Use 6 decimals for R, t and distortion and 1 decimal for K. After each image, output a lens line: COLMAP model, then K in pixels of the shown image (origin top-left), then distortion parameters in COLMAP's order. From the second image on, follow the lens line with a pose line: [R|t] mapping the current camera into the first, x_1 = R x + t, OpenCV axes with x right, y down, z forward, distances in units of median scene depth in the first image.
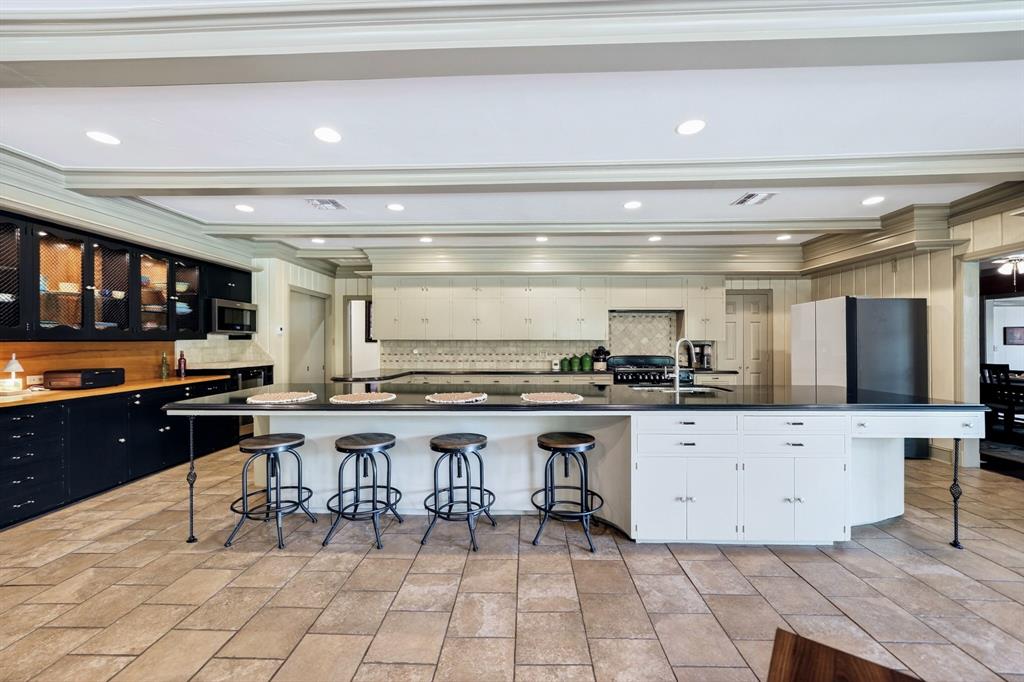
lens RADIAL K [[396.0, 0, 512.0], [0, 396.0, 341.0], [0, 0, 1]] dist [-0.008094, -0.000095]
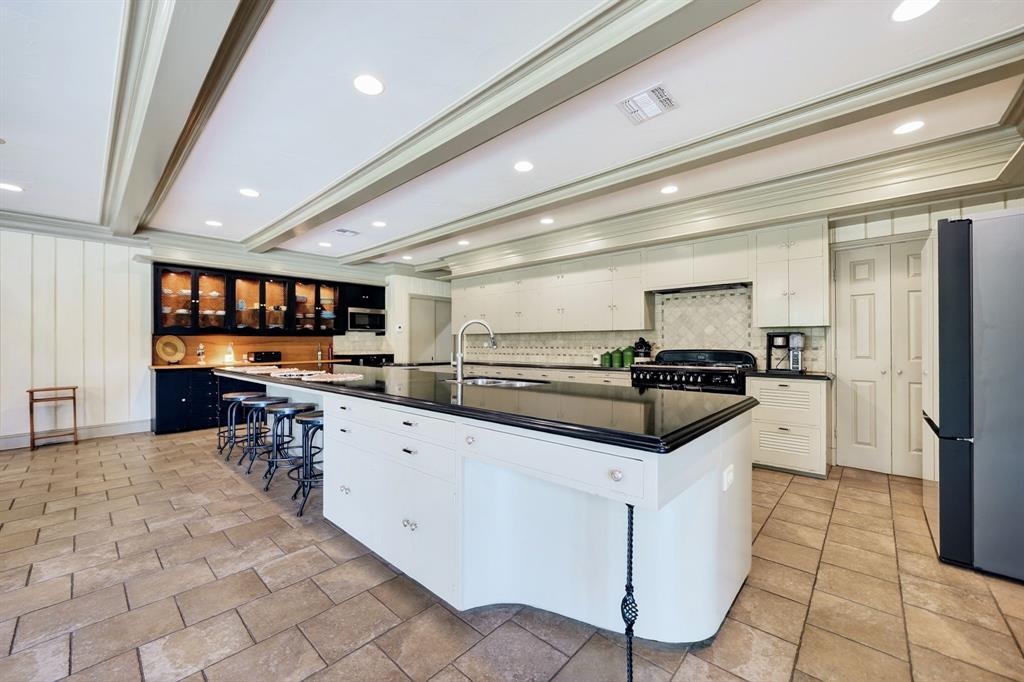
lens RADIAL K [[396.0, 0, 512.0], [0, 396.0, 341.0], [0, 0, 1]] dist [-0.008094, -0.000095]
pose [[0.761288, -0.006496, -0.648382, 0.577432], [0.004797, 0.999979, -0.004385, 0.023874], [0.648396, 0.000228, 0.761303, 0.233222]]
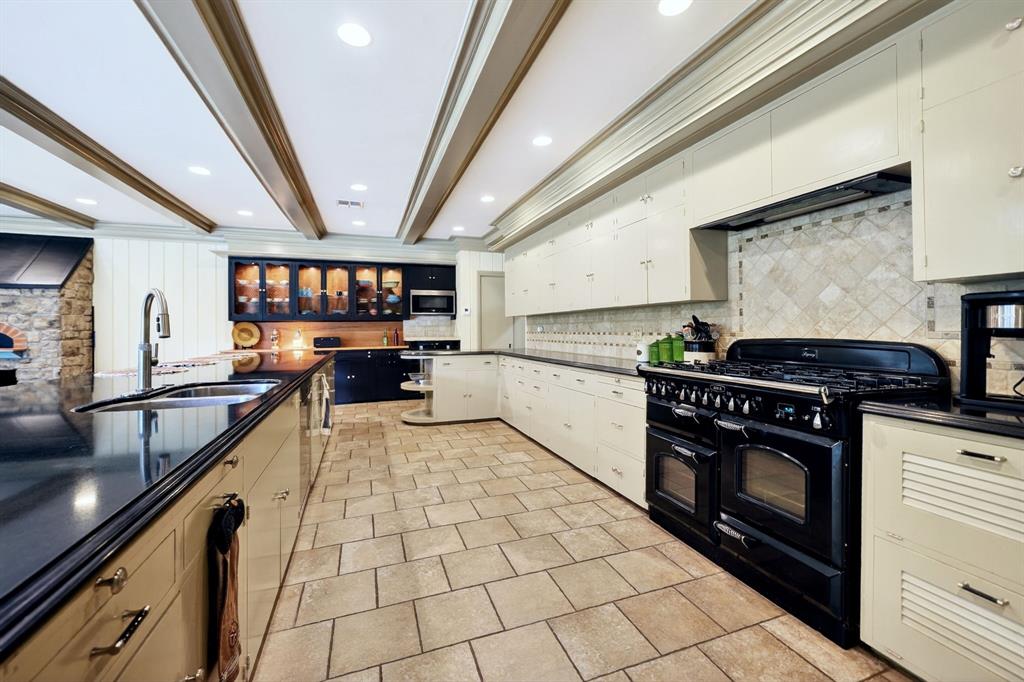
lens RADIAL K [[412.0, 0, 510.5], [0, 412.0, 326.8], [0, 0, 1]] dist [-0.002227, -0.000256]
pose [[0.368119, -0.008208, -0.929742, 0.606152], [0.011048, 0.999929, -0.004453, 0.027024], [0.929713, -0.008633, 0.368184, 0.683373]]
